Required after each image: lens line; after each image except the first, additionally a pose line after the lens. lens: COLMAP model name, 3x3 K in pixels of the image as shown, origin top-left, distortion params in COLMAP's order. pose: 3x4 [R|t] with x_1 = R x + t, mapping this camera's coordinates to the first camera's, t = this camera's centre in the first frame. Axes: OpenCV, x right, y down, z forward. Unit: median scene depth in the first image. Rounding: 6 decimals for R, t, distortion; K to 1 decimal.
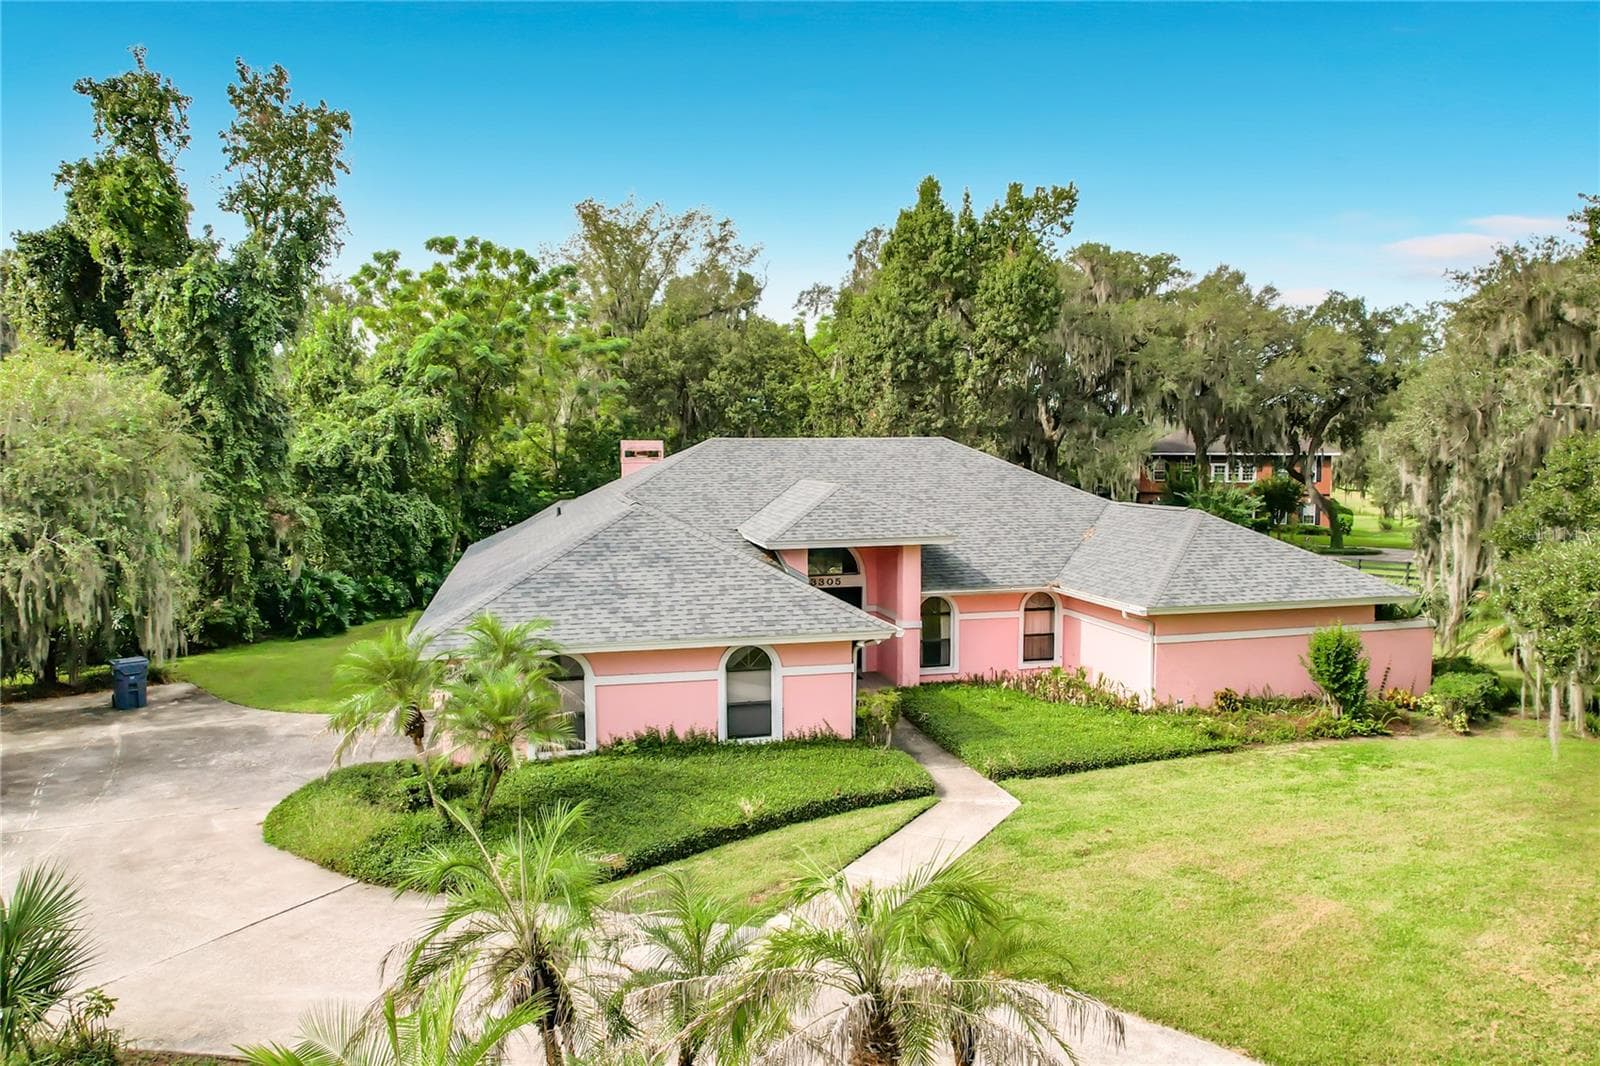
lens RADIAL K [[1101.4, 0, 819.7], [0, 1101.4, 569.5], [0, 0, 1]] dist [-0.041457, 0.005122]
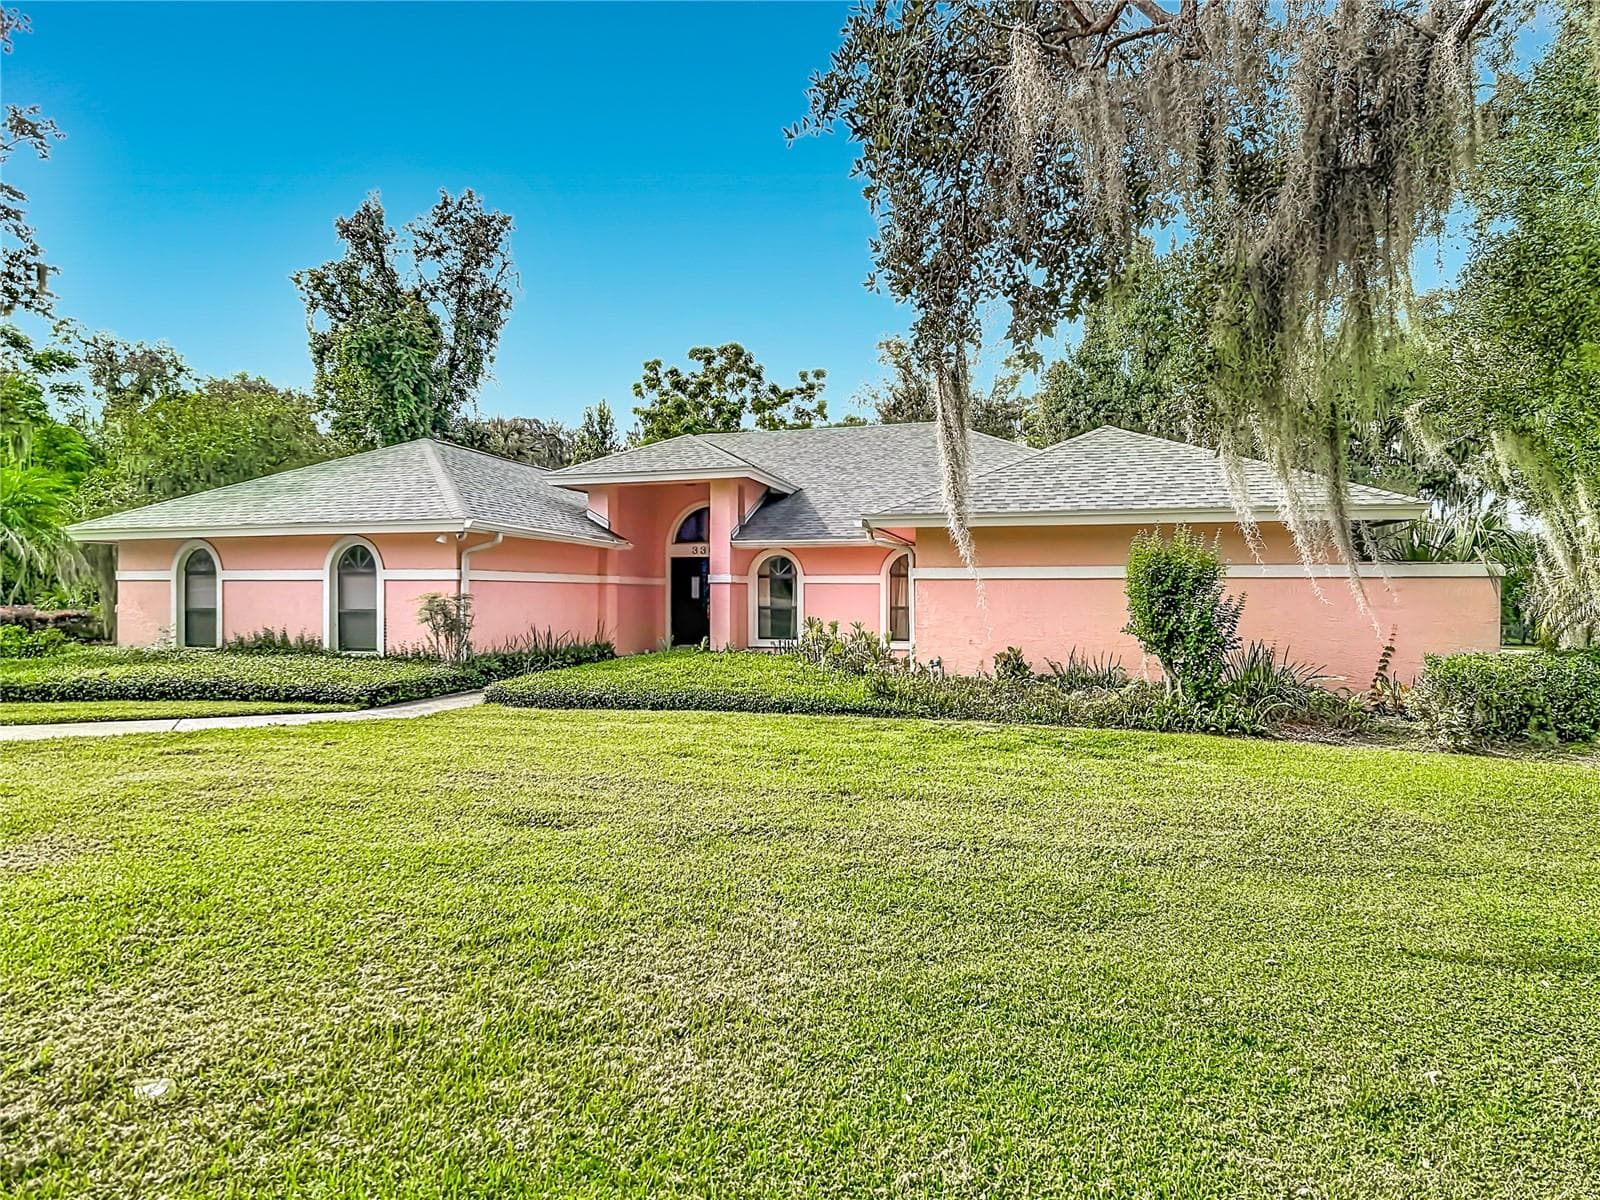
lens RADIAL K [[853.8, 0, 805.0], [0, 853.8, 595.1], [0, 0, 1]] dist [0.015563, -0.030524]
pose [[0.865391, 0.006112, -0.501060, 0.372474], [-0.063595, 0.993180, -0.097721, 0.096852], [0.497046, 0.116431, 0.859878, 0.370195]]
